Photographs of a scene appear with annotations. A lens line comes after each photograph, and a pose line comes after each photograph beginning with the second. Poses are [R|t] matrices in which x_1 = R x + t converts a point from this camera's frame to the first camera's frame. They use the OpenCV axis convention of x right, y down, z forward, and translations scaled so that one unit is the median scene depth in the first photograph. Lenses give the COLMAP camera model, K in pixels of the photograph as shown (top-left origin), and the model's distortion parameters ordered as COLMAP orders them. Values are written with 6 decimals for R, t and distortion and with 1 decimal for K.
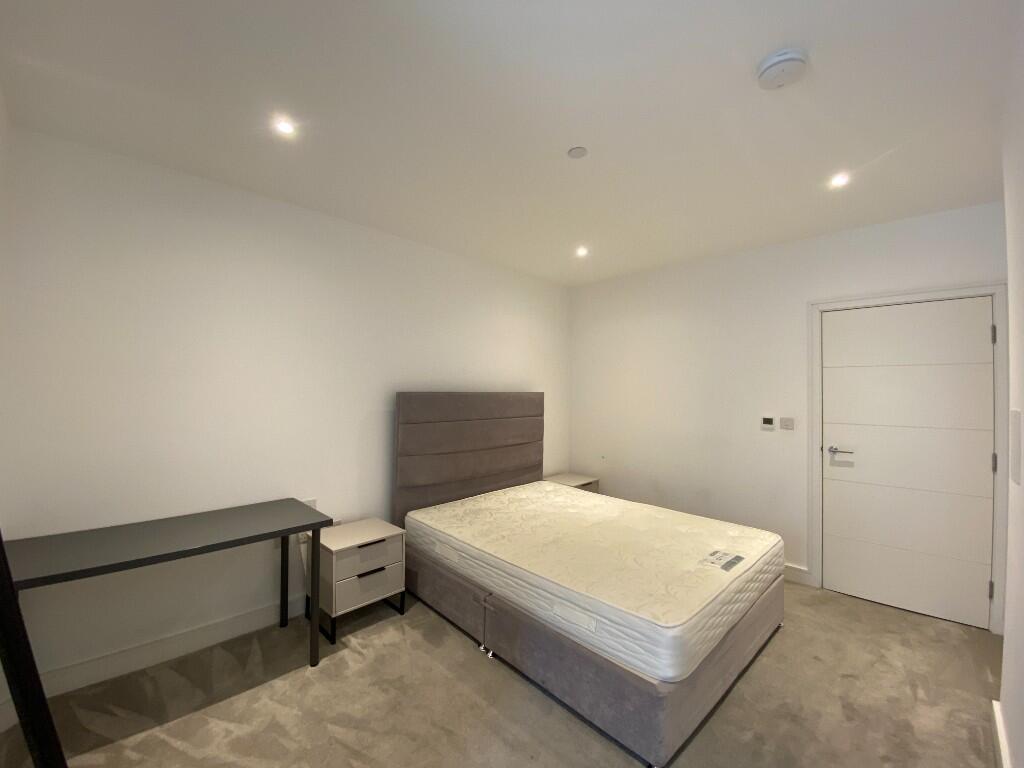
lens RADIAL K [[421.0, 0, 512.0], [0, 421.0, 381.4], [0, 0, 1]] dist [-0.000006, -0.001066]
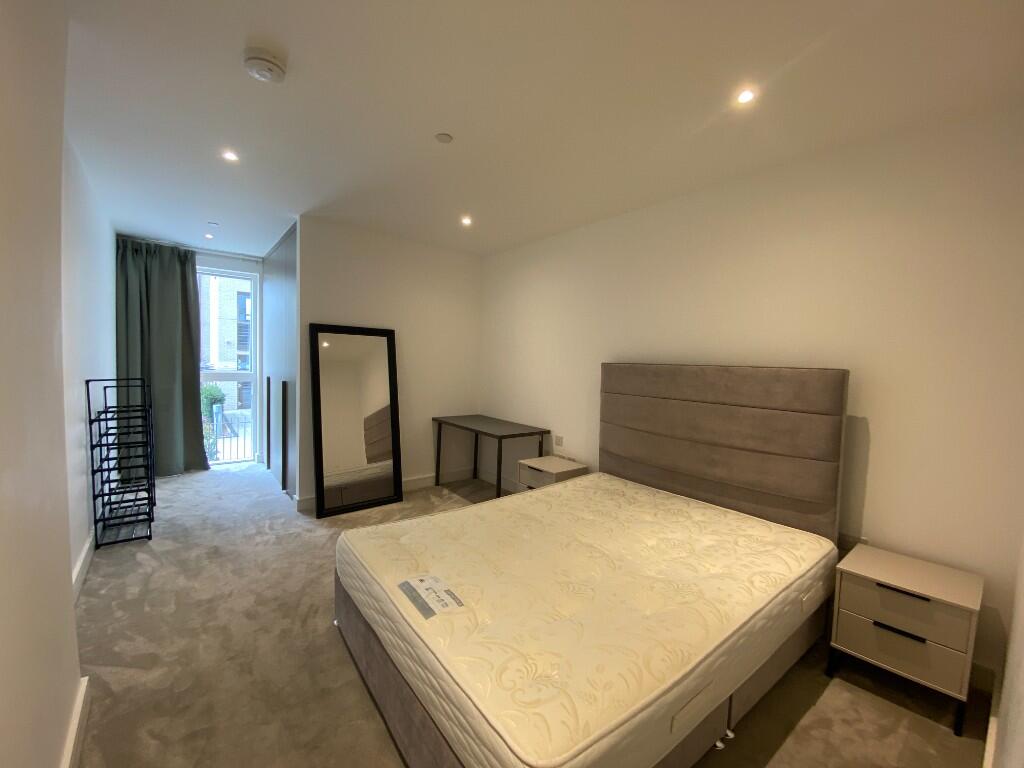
lens RADIAL K [[421.0, 0, 516.9], [0, 421.0, 382.4], [0, 0, 1]] dist [-0.000006, -0.001066]
pose [[-0.085360, 0.051916, -0.994997, 0.833630], [-0.019546, 0.998362, 0.053769, 0.022700], [0.996158, 0.024038, -0.084205, 0.855096]]
